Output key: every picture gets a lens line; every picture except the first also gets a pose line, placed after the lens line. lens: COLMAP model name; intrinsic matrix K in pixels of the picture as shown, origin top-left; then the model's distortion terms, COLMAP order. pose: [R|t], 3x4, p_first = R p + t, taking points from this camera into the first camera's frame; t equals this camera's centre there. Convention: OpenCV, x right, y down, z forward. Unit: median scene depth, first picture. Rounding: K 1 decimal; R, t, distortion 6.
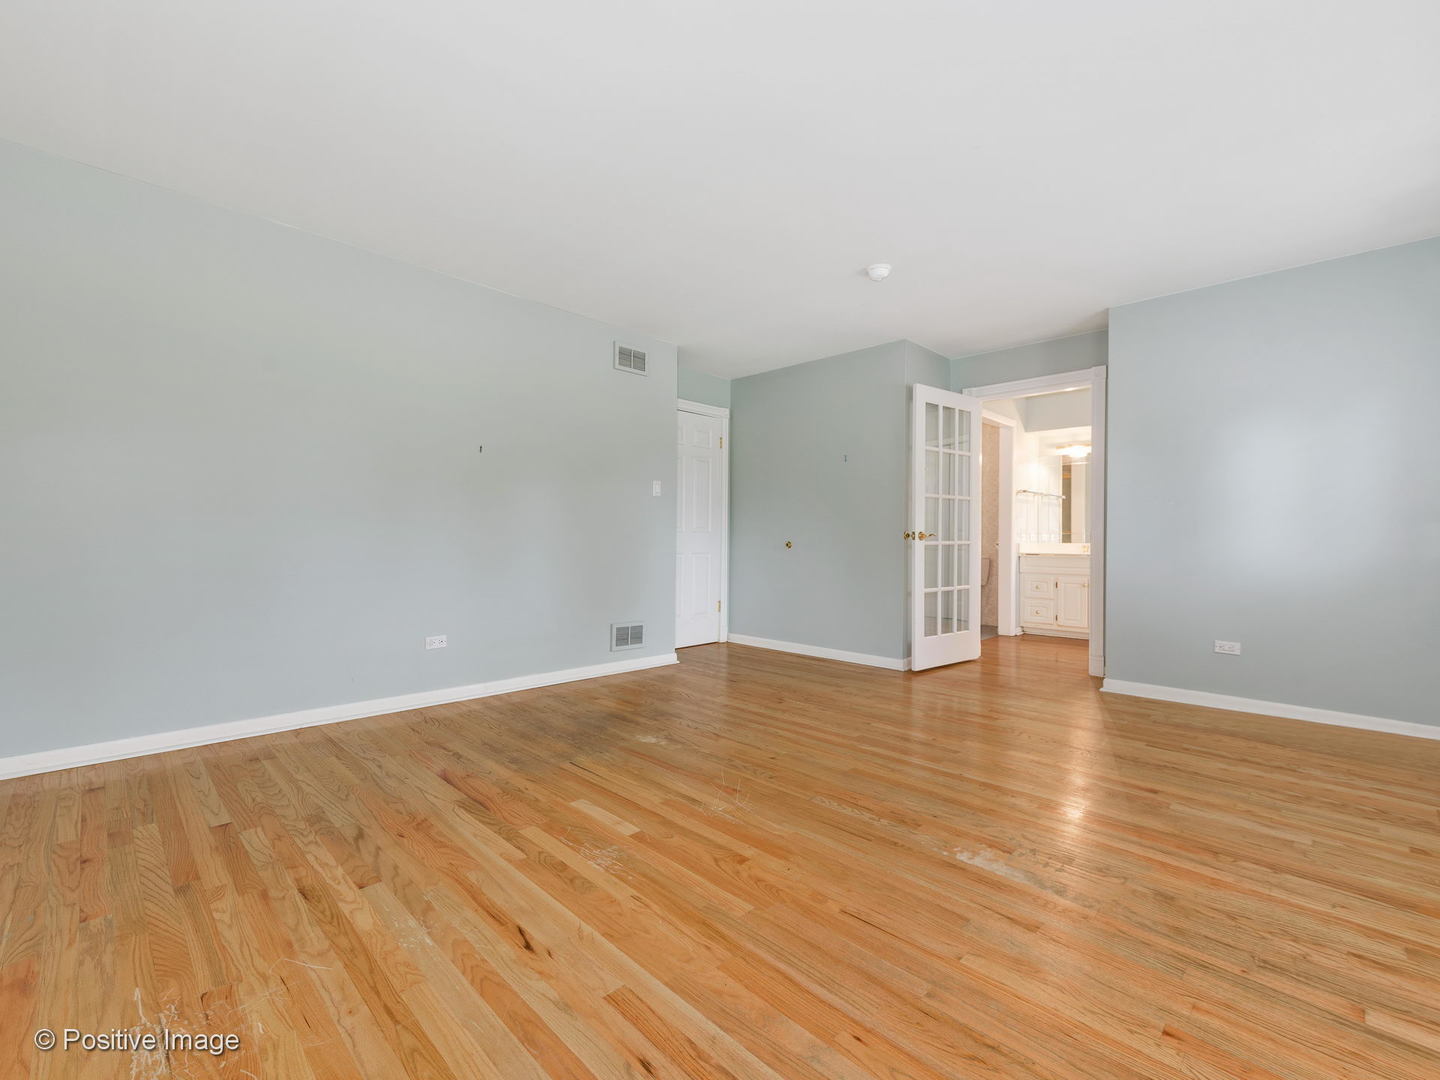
lens RADIAL K [[628.3, 0, 723.8], [0, 628.3, 538.0], [0, 0, 1]] dist [0.001655, -0.000068]
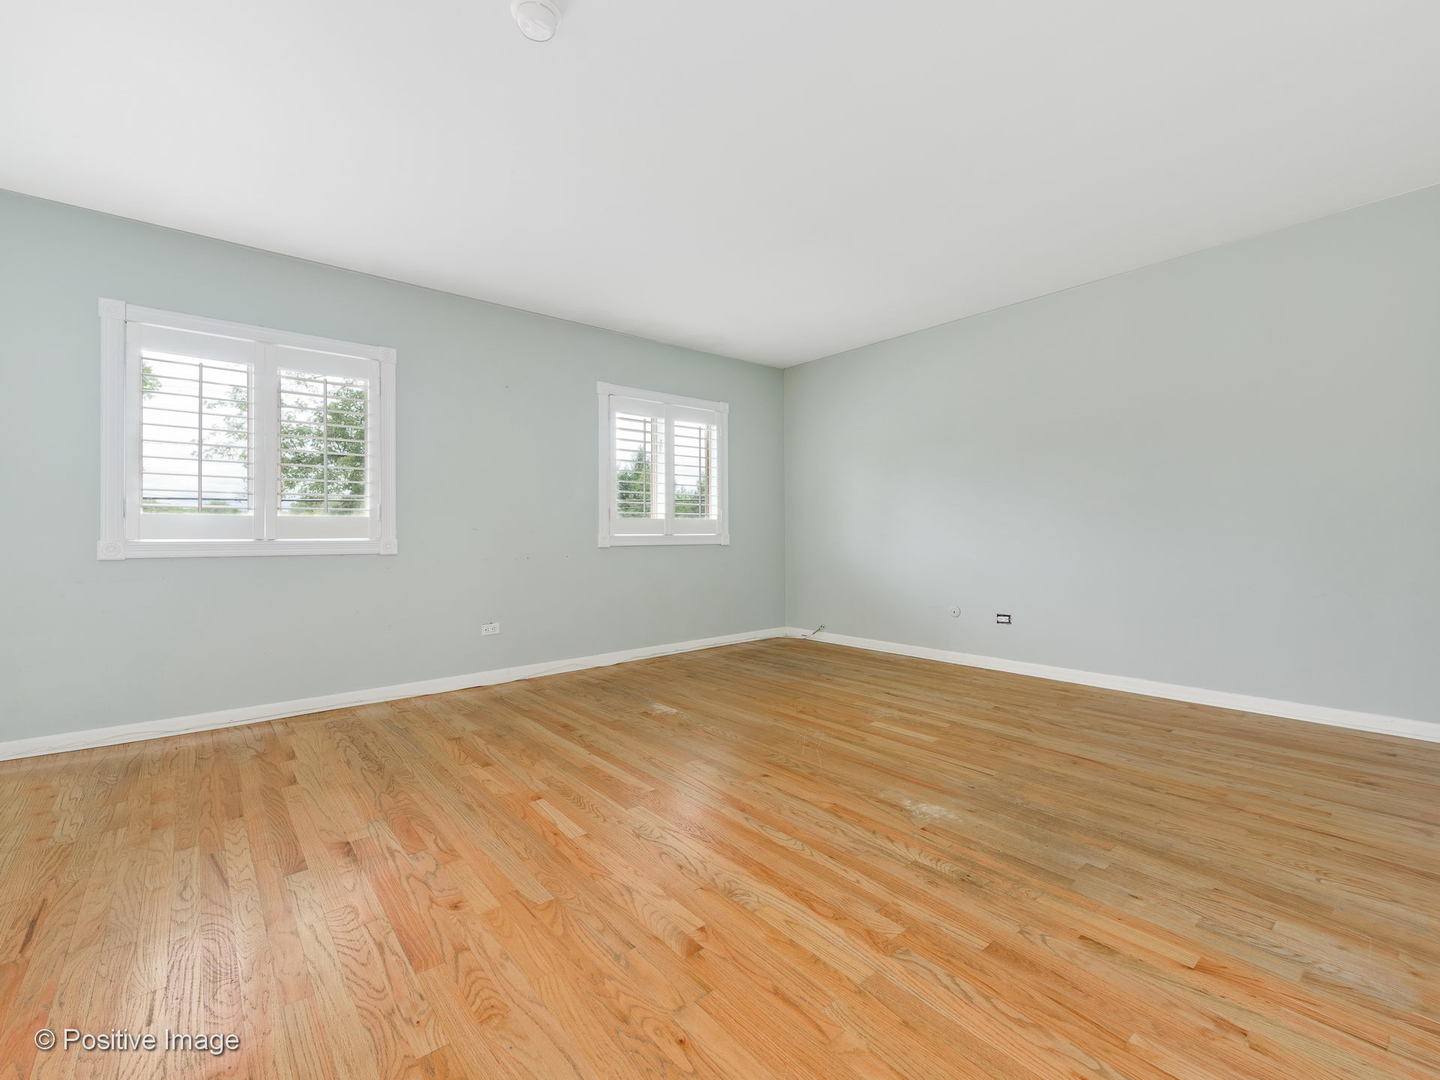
lens RADIAL K [[628.3, 0, 723.8], [0, 628.3, 538.0], [0, 0, 1]] dist [0.001655, -0.000068]
pose [[-0.995354, -0.000820, 0.096279, 0.053972], [-0.000235, 0.999981, 0.006082, 0.010577], [-0.096283, 0.006031, -0.995336, 1.990550]]
